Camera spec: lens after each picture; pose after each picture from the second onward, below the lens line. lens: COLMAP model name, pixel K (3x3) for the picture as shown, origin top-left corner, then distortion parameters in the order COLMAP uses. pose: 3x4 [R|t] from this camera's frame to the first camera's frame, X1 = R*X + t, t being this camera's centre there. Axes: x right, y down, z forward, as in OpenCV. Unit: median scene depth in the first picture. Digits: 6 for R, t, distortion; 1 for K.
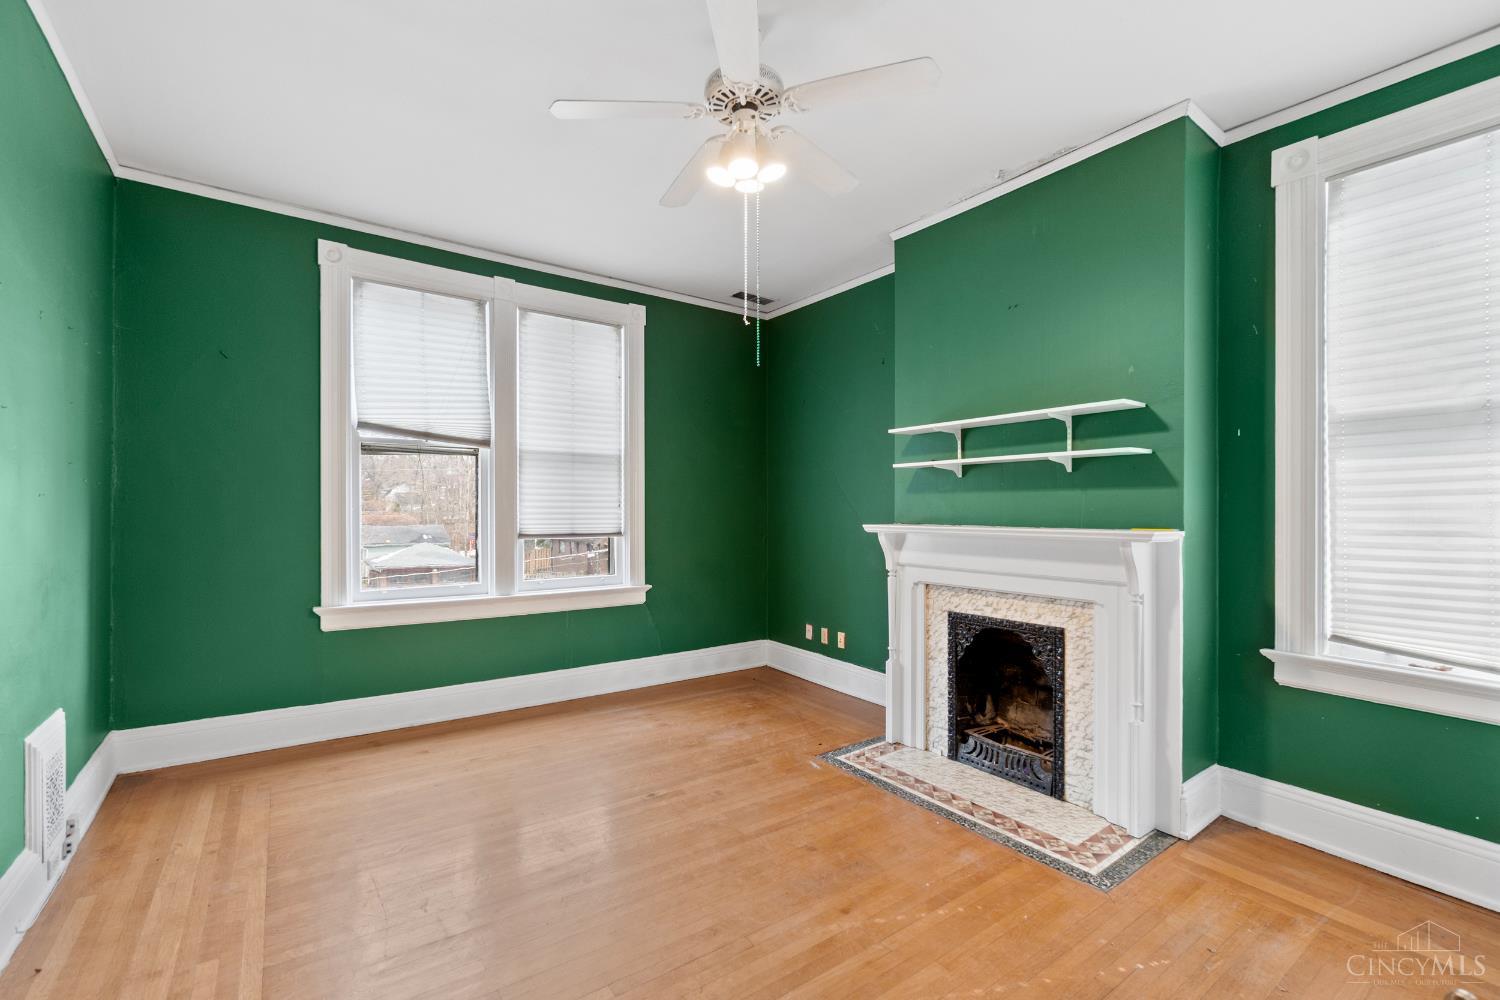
lens RADIAL K [[656.9, 0, 740.7], [0, 656.9, 529.1], [0, 0, 1]] dist [0.000783, 0.000168]
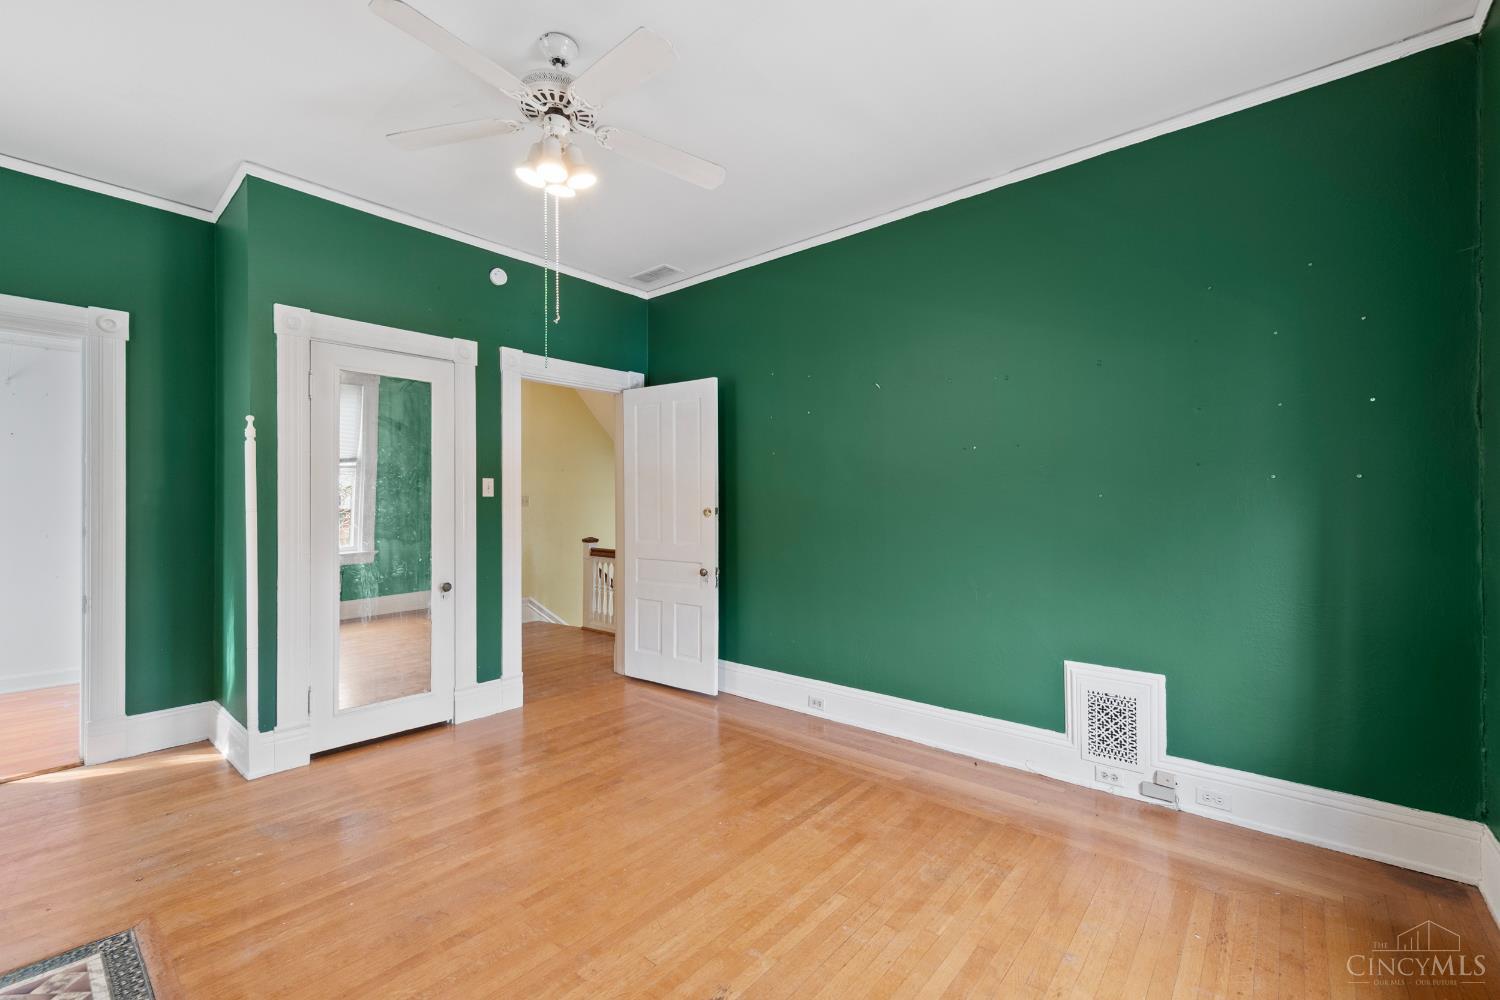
lens RADIAL K [[639.9, 0, 743.6], [0, 639.9, 498.9], [0, 0, 1]] dist [-0.001596, -0.000145]
pose [[-0.968689, -0.002614, -0.248264, -0.030469], [-0.010152, 0.999525, 0.029088, -0.061755], [0.248070, 0.030698, -0.968256, 1.917761]]
